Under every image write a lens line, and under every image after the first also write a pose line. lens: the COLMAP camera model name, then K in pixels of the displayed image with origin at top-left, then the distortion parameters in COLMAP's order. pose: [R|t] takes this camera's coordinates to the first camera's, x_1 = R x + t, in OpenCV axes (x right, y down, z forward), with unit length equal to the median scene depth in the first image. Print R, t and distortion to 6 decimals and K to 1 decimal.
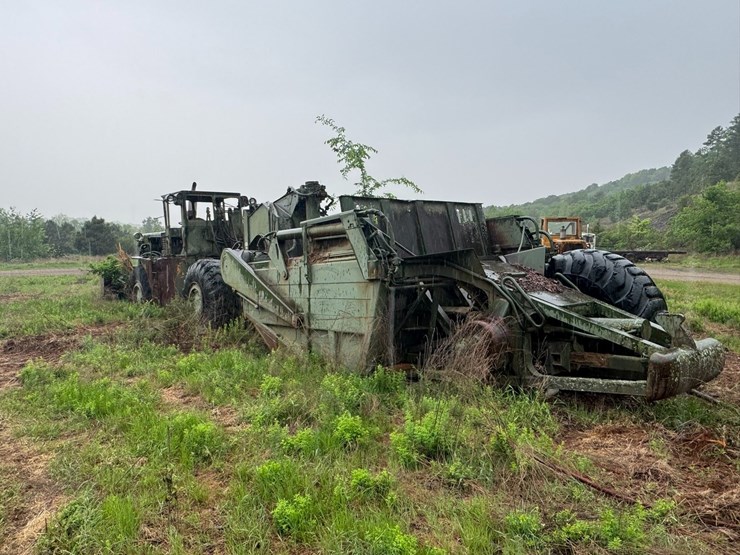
lens RADIAL K [[522.5, 0, 375.6], [0, 522.5, 278.6], [0, 0, 1]] dist [0.066867, -0.080908]
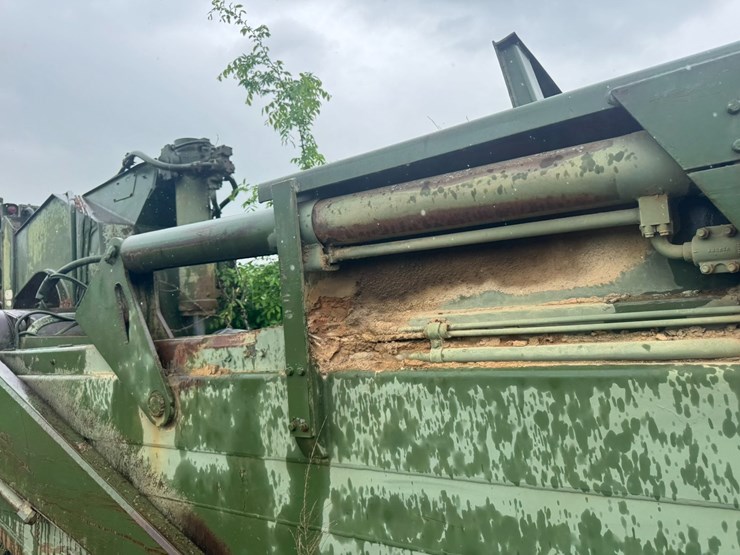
lens RADIAL K [[539.4, 0, 367.5], [0, 539.4, 273.8], [0, 0, 1]] dist [0.025626, -0.044087]
pose [[0.947265, 0.002437, 0.320441, -0.154443], [0.032969, 0.993923, -0.105021, -0.037592], [-0.318750, 0.110048, 0.941429, 0.686800]]
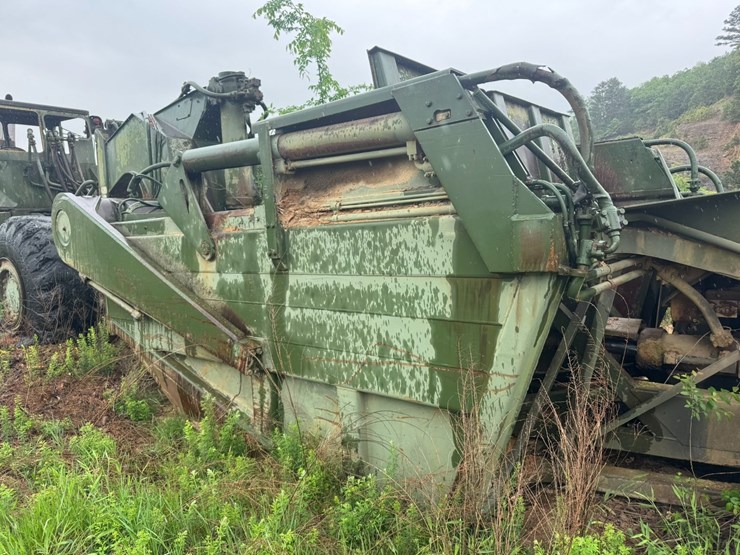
lens RADIAL K [[522.5, 0, 375.6], [0, 522.5, 278.6], [0, 0, 1]] dist [0.066867, -0.080908]
pose [[0.972113, -0.021632, 0.233512, -0.132290], [0.004283, 0.997208, 0.074548, -0.014891], [-0.234473, -0.071469, 0.969492, 0.506691]]
